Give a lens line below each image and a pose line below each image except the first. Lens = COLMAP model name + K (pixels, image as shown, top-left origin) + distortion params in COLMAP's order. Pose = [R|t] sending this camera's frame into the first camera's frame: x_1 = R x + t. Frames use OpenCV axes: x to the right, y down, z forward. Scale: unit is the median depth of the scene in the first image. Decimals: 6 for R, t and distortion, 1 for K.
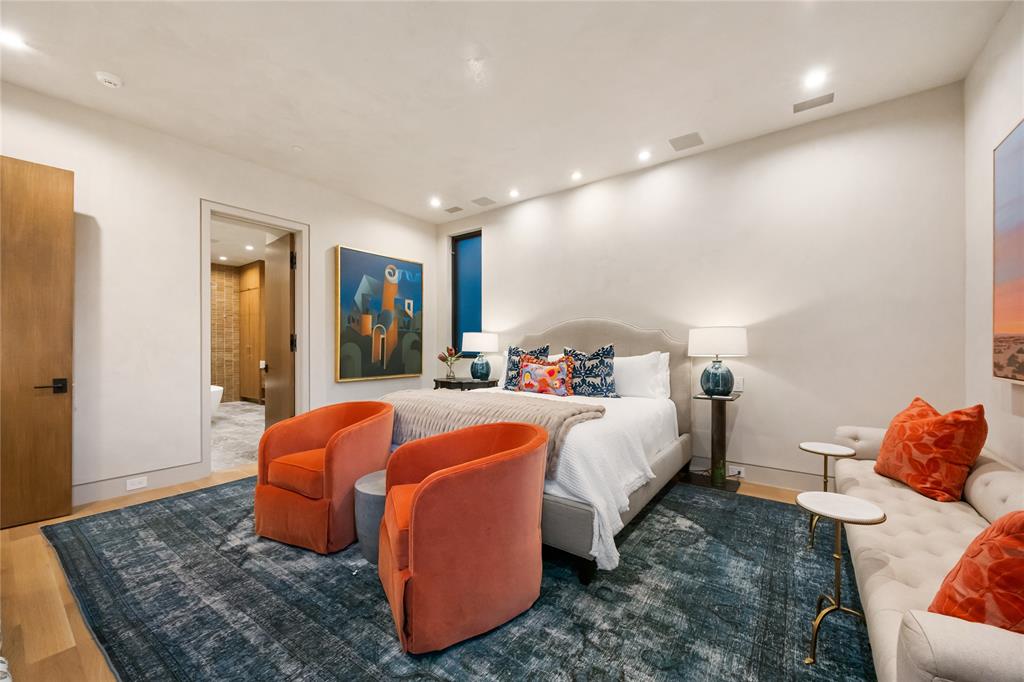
lens RADIAL K [[391.6, 0, 513.0], [0, 391.6, 347.1], [0, 0, 1]] dist [-0.003187, -0.000120]
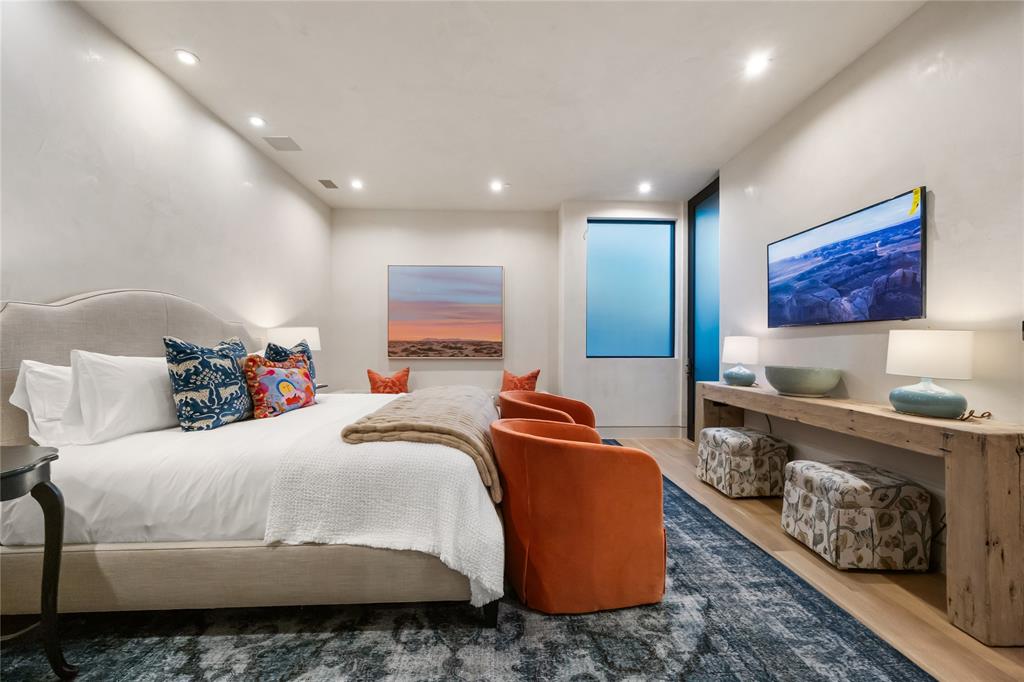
lens RADIAL K [[391.6, 0, 513.5], [0, 391.6, 341.3], [0, 0, 1]] dist [-0.003187, -0.000120]
pose [[-0.613270, 0.012074, 0.789781, -1.218670], [-0.000844, 0.999873, -0.015942, 0.014440], [-0.789873, -0.010443, -0.613182, 1.914776]]
